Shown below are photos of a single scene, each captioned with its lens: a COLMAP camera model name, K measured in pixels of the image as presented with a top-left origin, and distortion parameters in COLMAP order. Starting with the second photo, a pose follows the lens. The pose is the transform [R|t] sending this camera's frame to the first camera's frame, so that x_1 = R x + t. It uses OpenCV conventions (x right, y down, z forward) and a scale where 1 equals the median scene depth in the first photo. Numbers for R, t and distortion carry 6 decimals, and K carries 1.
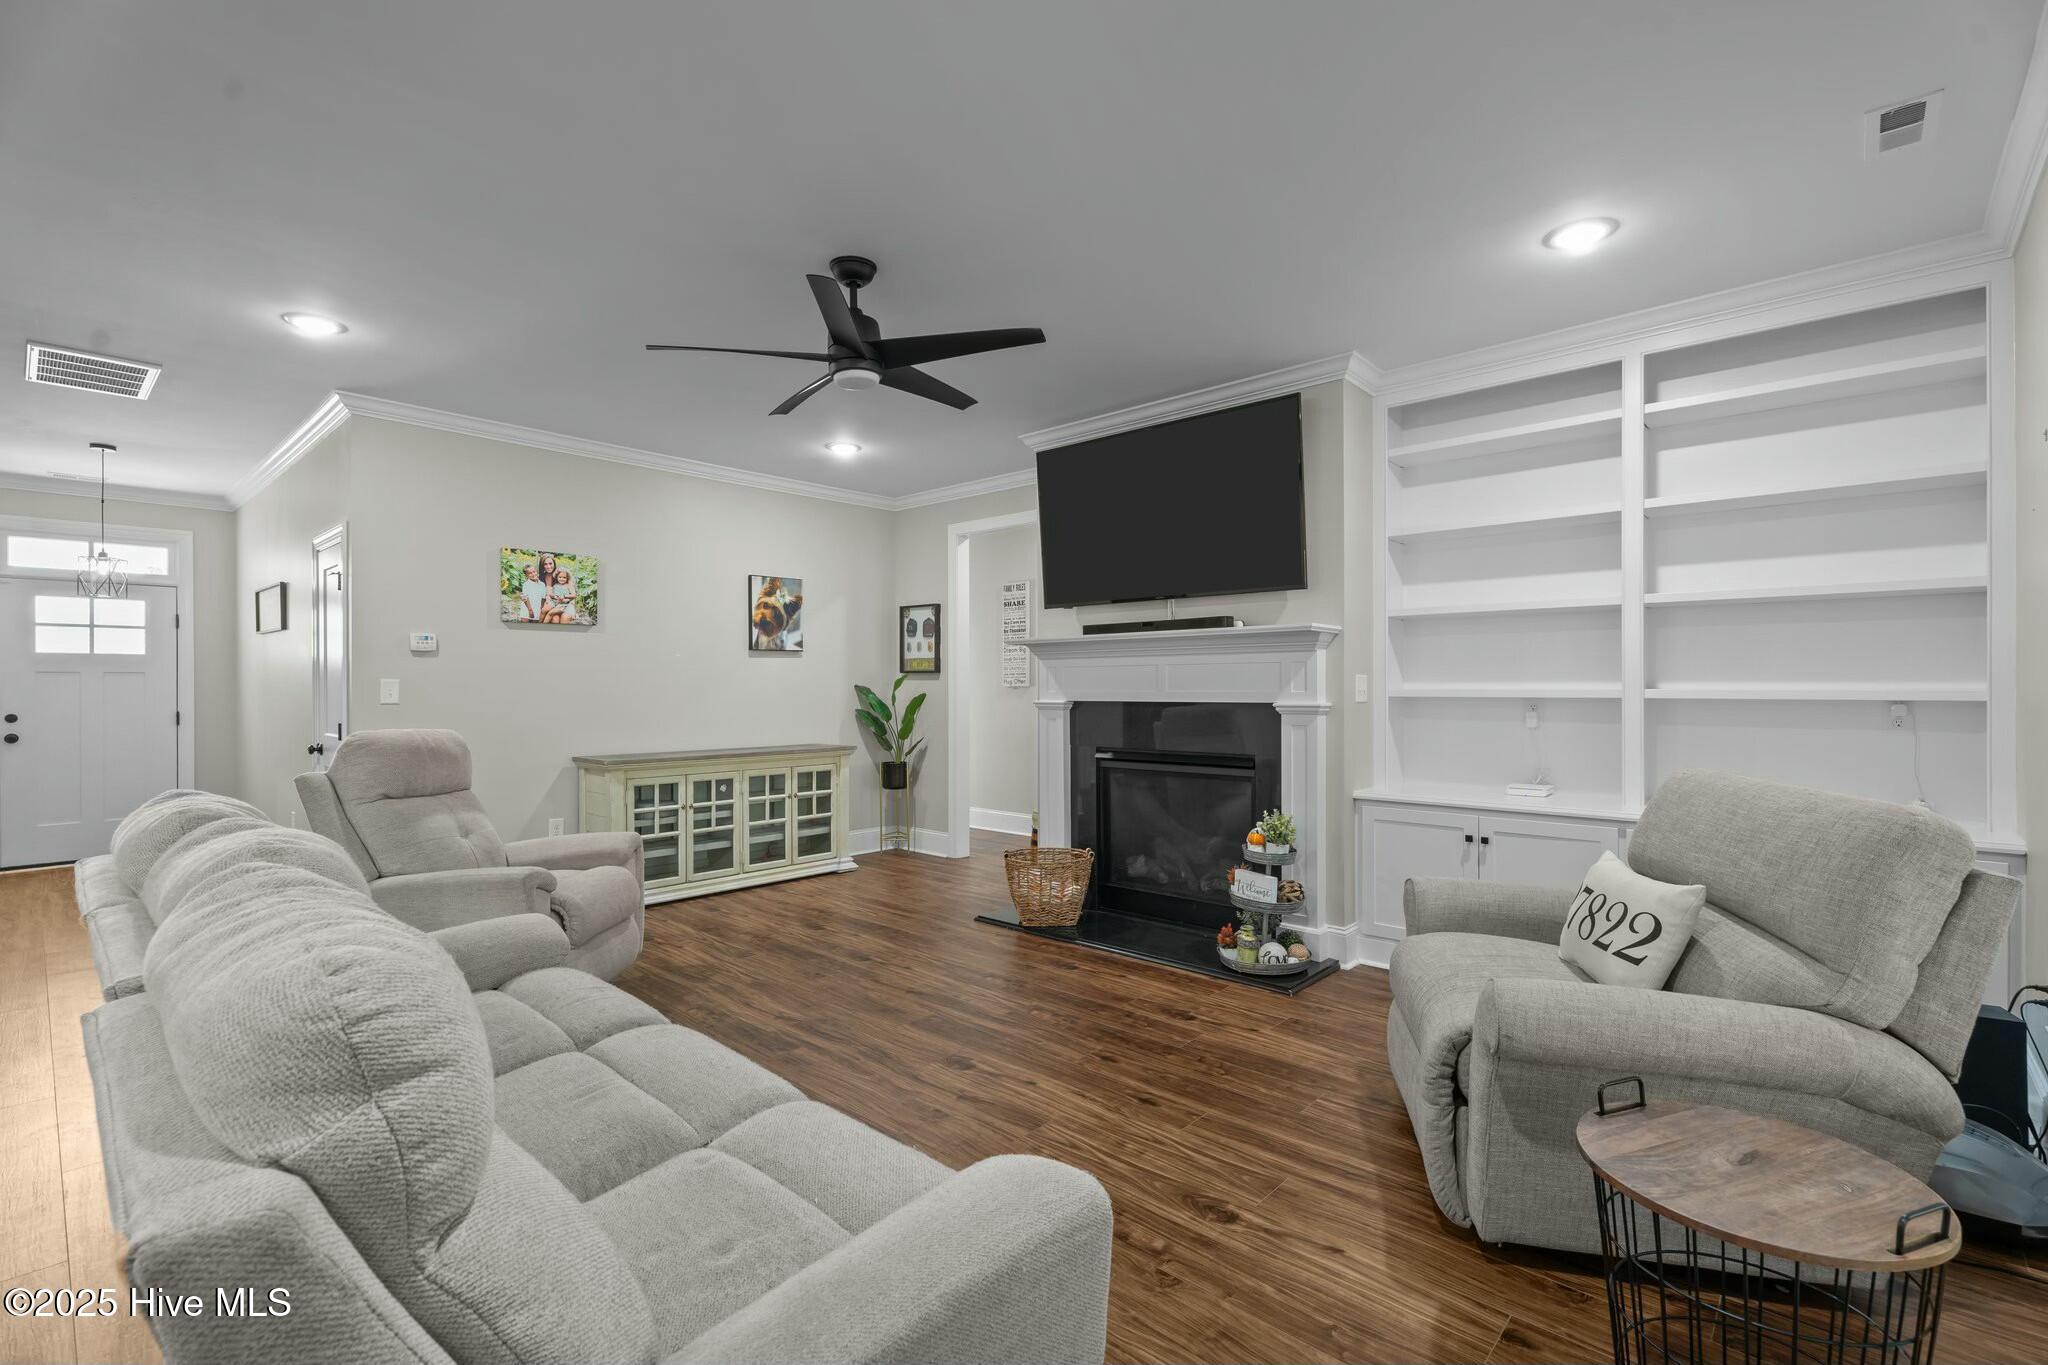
lens RADIAL K [[942.9, 0, 1013.3], [0, 942.9, 683.9], [0, 0, 1]] dist [-0.003304, 0.002155]
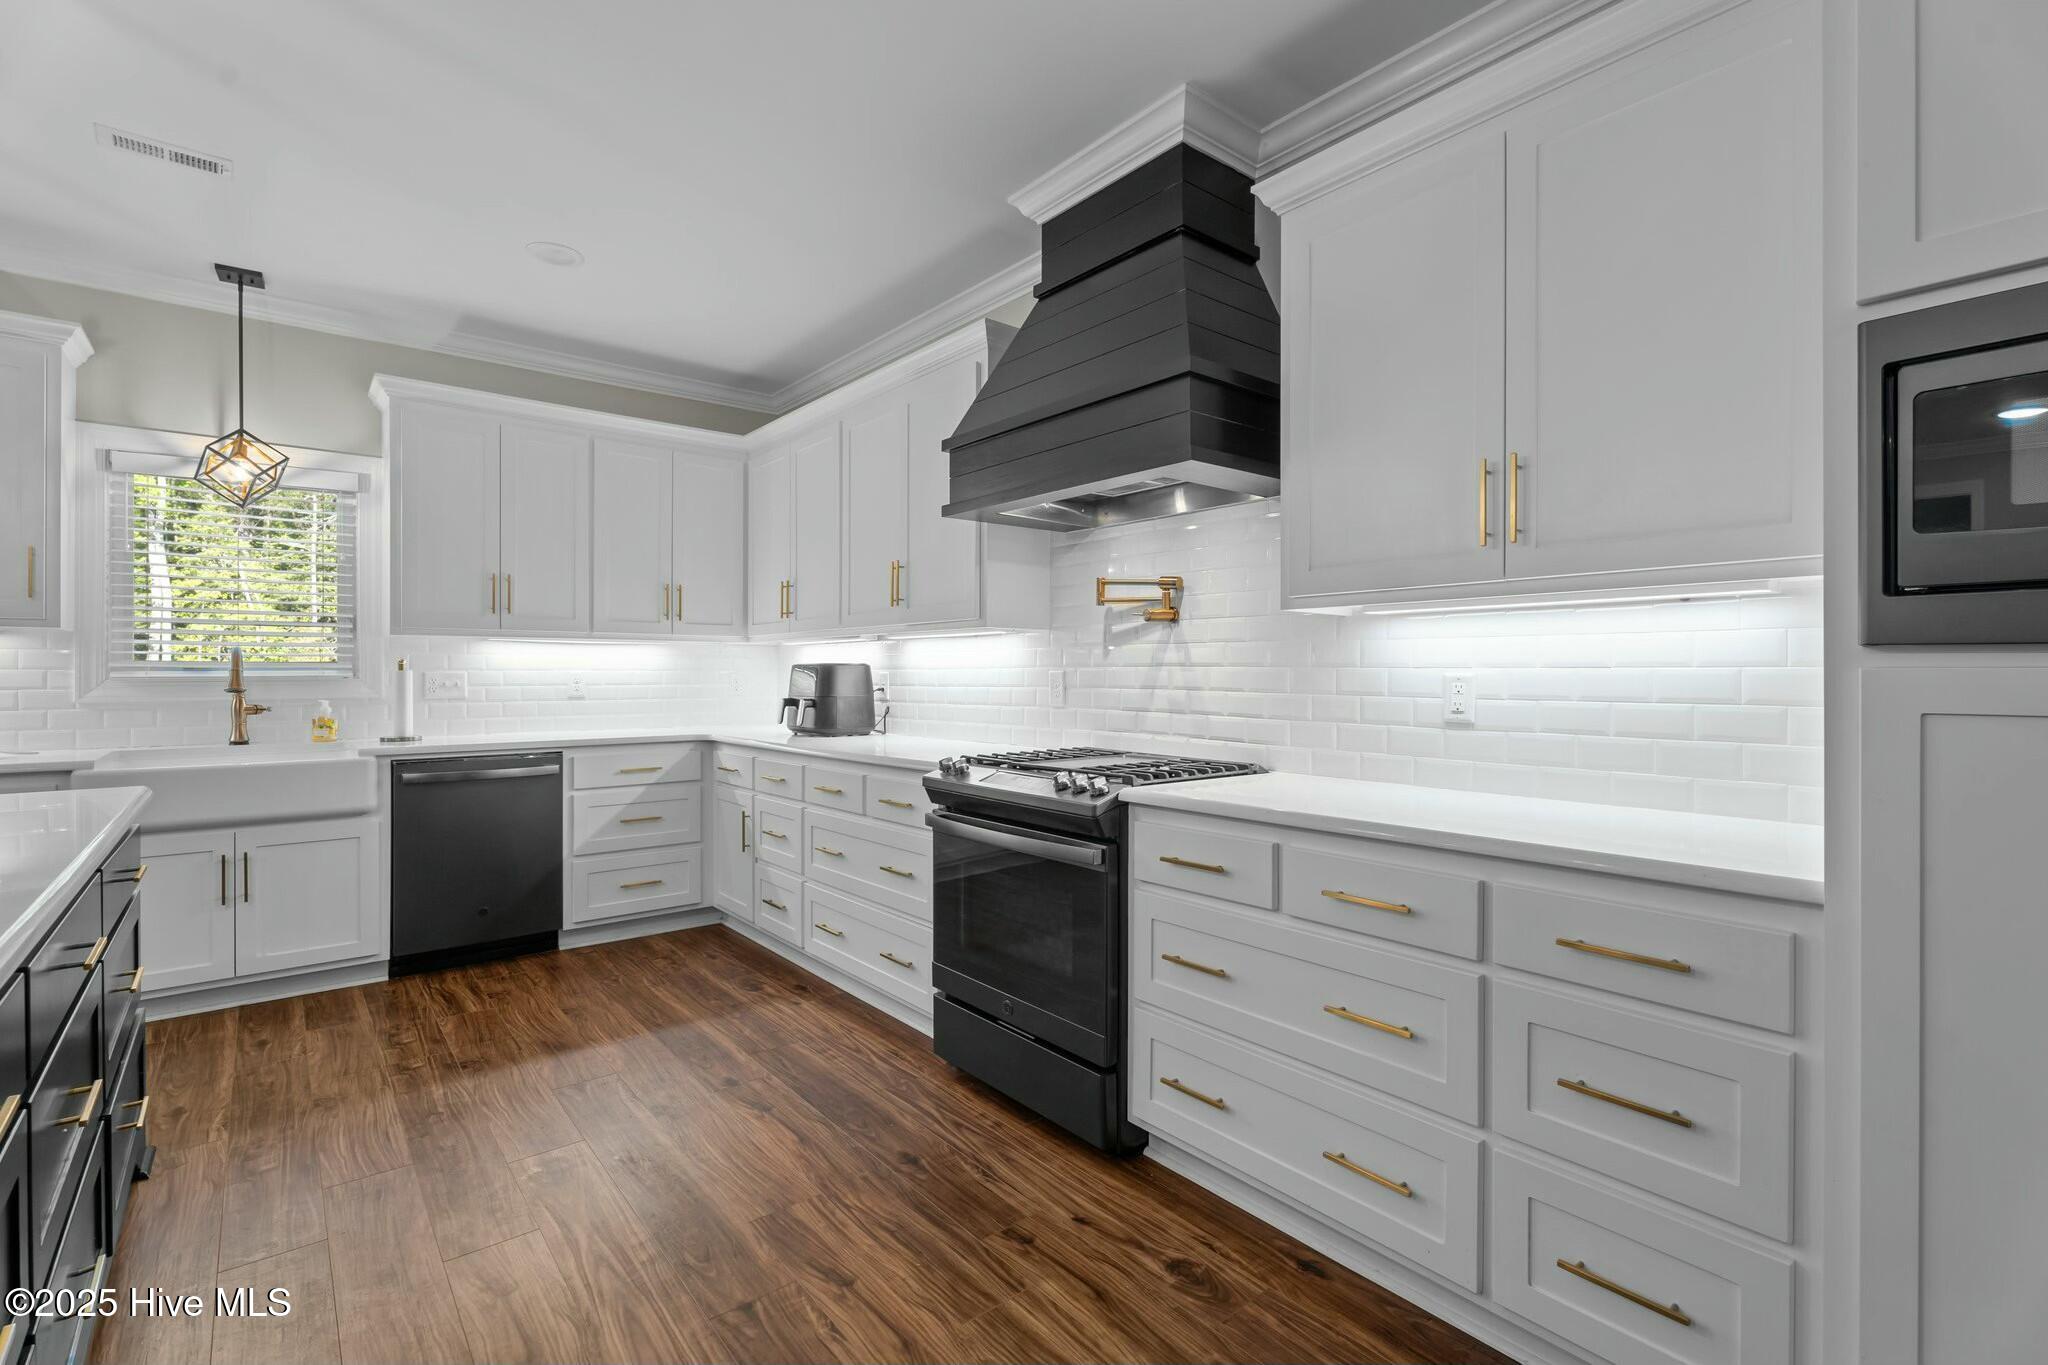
lens RADIAL K [[942.9, 0, 1028.7], [0, 942.9, 676.1], [0, 0, 1]] dist [-0.003304, 0.002155]
pose [[-0.987297, 0.005908, 0.158775, 0.219443], [0.006881, 0.999961, 0.005579, 0.033772], [-0.158736, 0.006601, -0.987299, 1.809135]]
